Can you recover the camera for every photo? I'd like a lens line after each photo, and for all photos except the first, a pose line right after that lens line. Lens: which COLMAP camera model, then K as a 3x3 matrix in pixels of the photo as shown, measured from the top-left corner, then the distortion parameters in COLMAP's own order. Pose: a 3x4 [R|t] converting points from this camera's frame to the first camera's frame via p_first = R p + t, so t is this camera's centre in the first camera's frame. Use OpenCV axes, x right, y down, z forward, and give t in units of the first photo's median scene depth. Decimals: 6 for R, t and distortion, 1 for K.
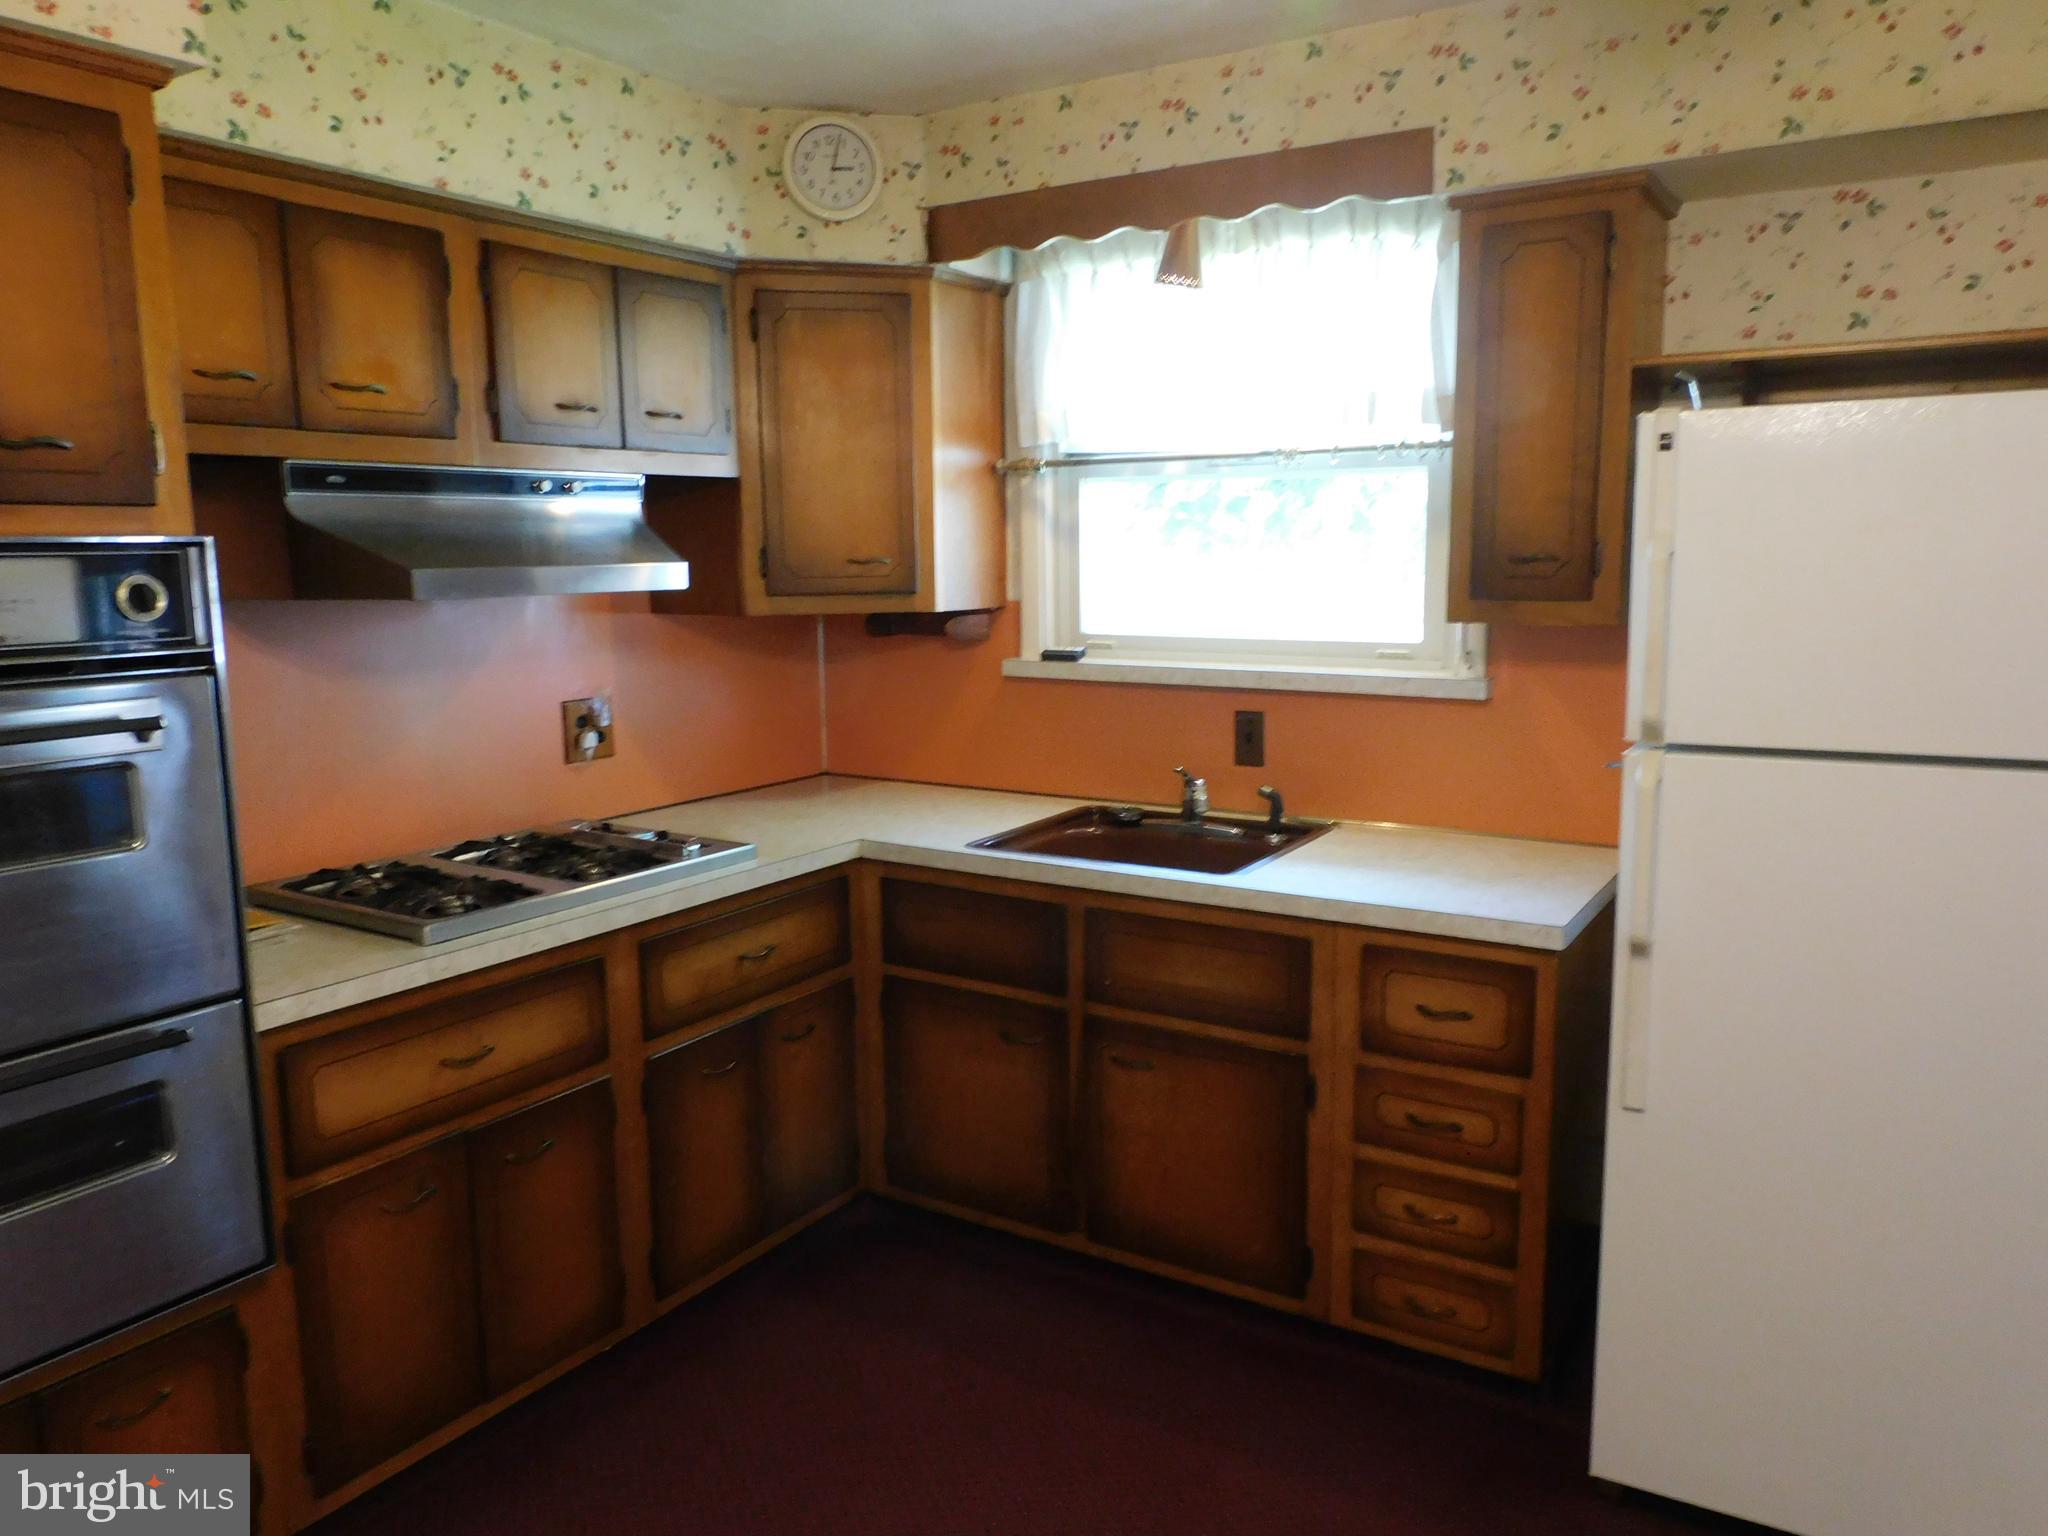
lens RADIAL K [[1462.0, 0, 1034.8], [0, 1462.0, 765.6], [0, 0, 1]] dist [-0.011101, 0.003822]
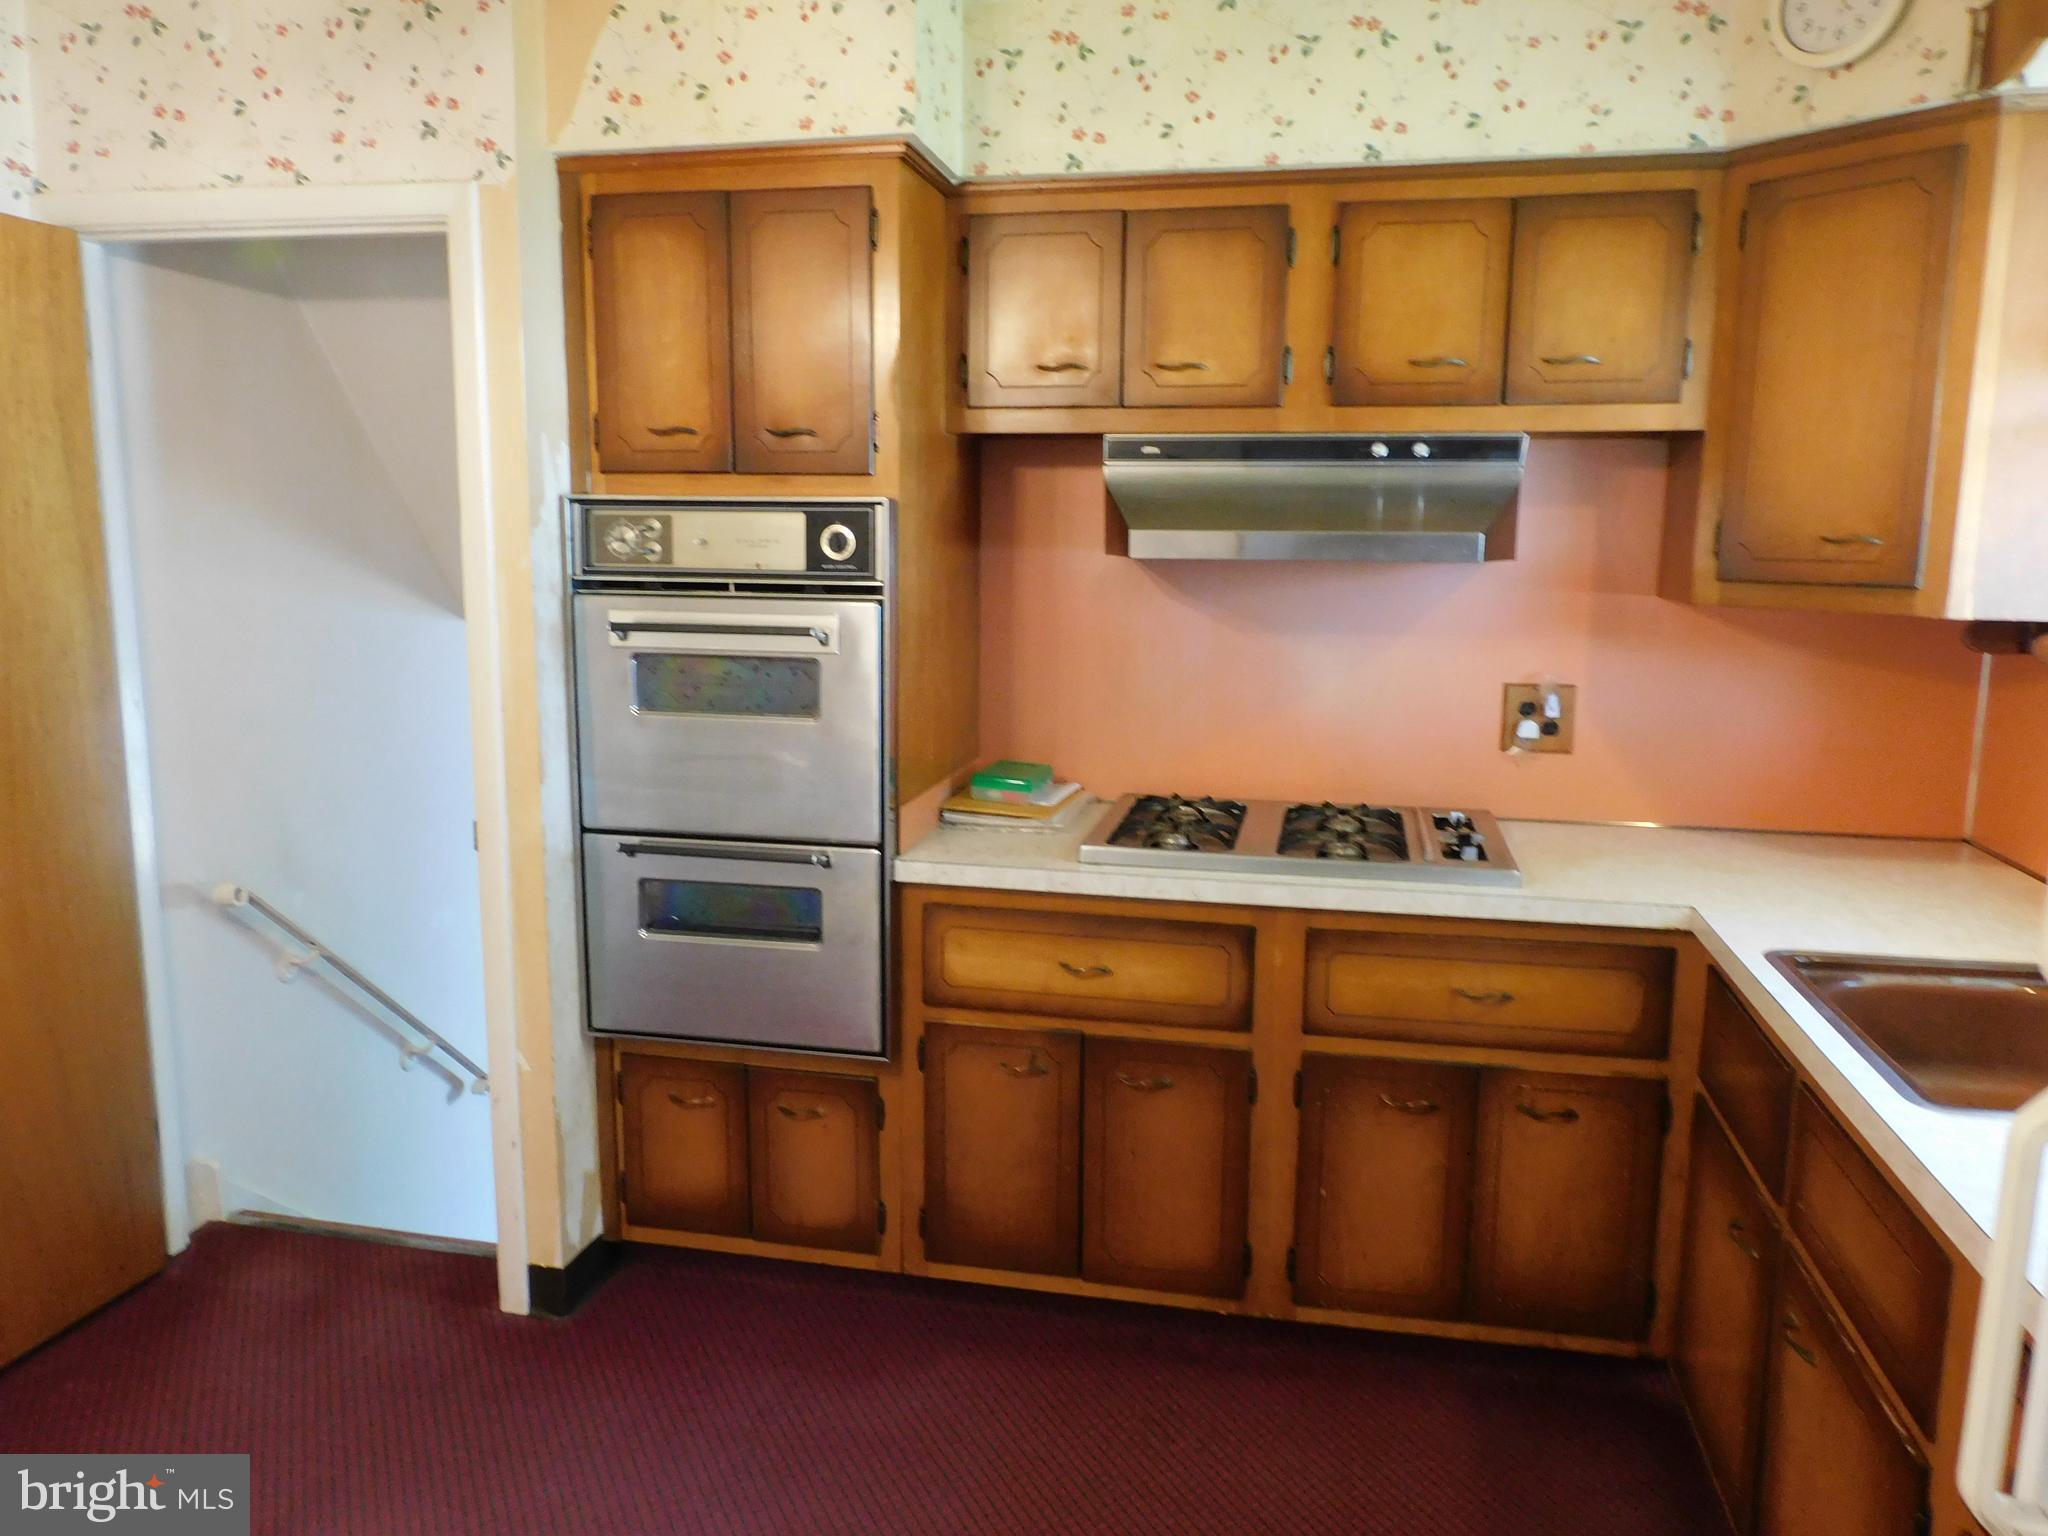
lens RADIAL K [[1462.0, 0, 1032.8], [0, 1462.0, 768.6], [0, 0, 1]] dist [-0.011101, 0.003822]
pose [[0.346296, 0.168924, -0.922791, 0.534475], [-0.152292, 0.980730, 0.122379, -0.071789], [0.925682, 0.098154, 0.365348, 0.480763]]
